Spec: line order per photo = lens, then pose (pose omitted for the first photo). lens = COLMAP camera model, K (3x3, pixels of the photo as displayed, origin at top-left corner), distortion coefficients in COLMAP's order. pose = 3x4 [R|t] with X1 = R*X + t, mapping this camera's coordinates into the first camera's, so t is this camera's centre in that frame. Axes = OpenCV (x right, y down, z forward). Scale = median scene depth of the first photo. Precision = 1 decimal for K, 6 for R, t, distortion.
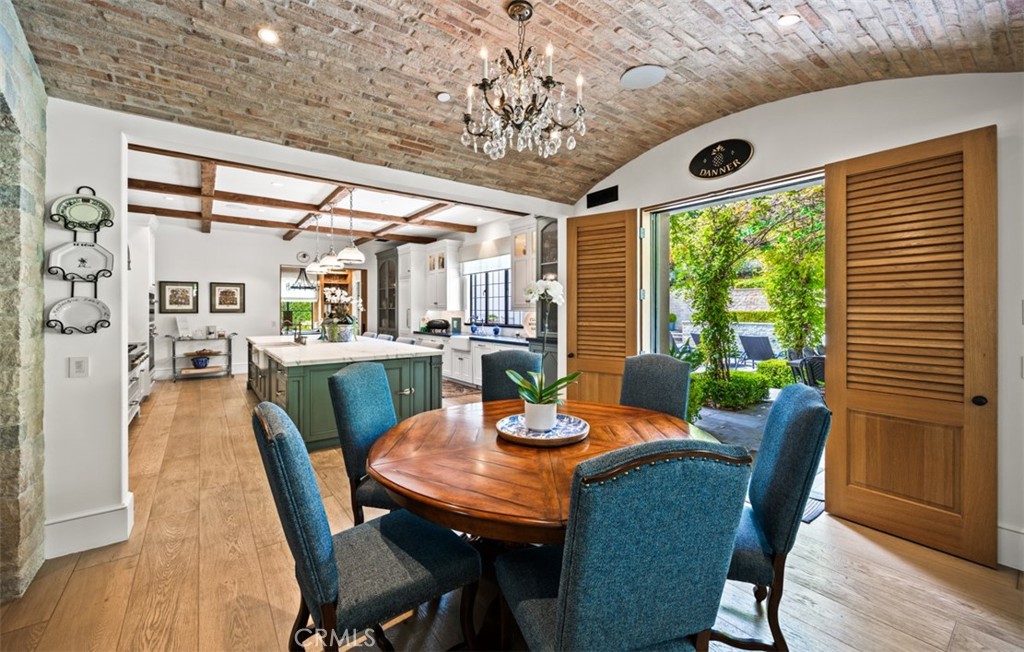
lens RADIAL K [[407.2, 0, 536.3], [0, 407.2, 304.9], [0, 0, 1]] dist [0.002425, 0.000152]
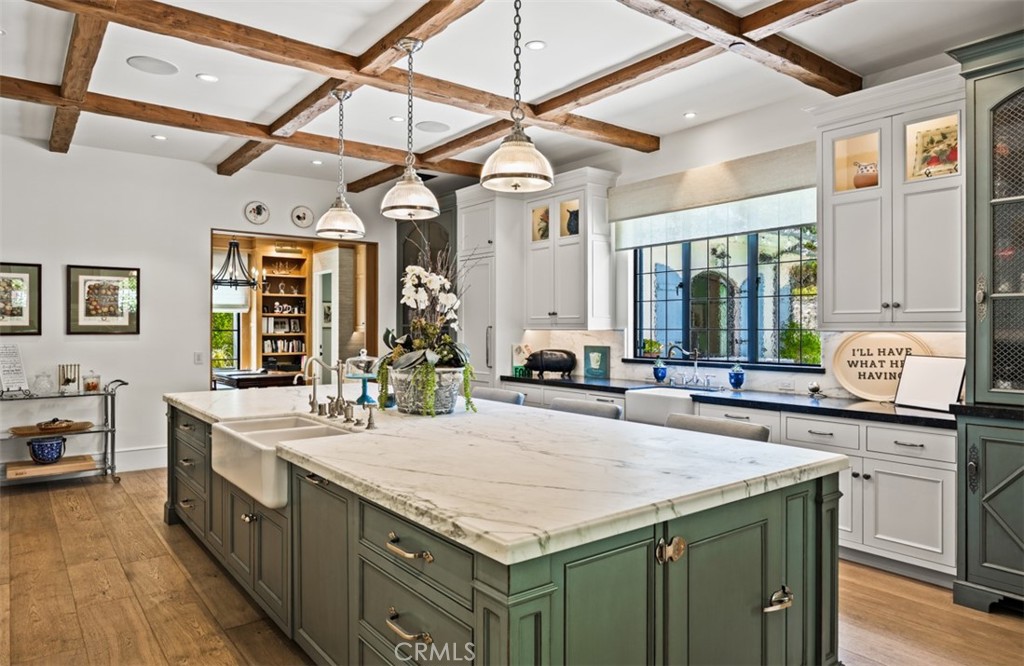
lens RADIAL K [[657.1, 0, 510.8], [0, 657.1, 323.5], [0, 0, 1]] dist [-0.002575, -0.000815]
pose [[0.999621, 0.000756, -0.027529, -0.308481], [-0.000655, 0.999993, 0.003692, 0.004881], [0.027531, -0.003672, 0.999614, 0.313937]]
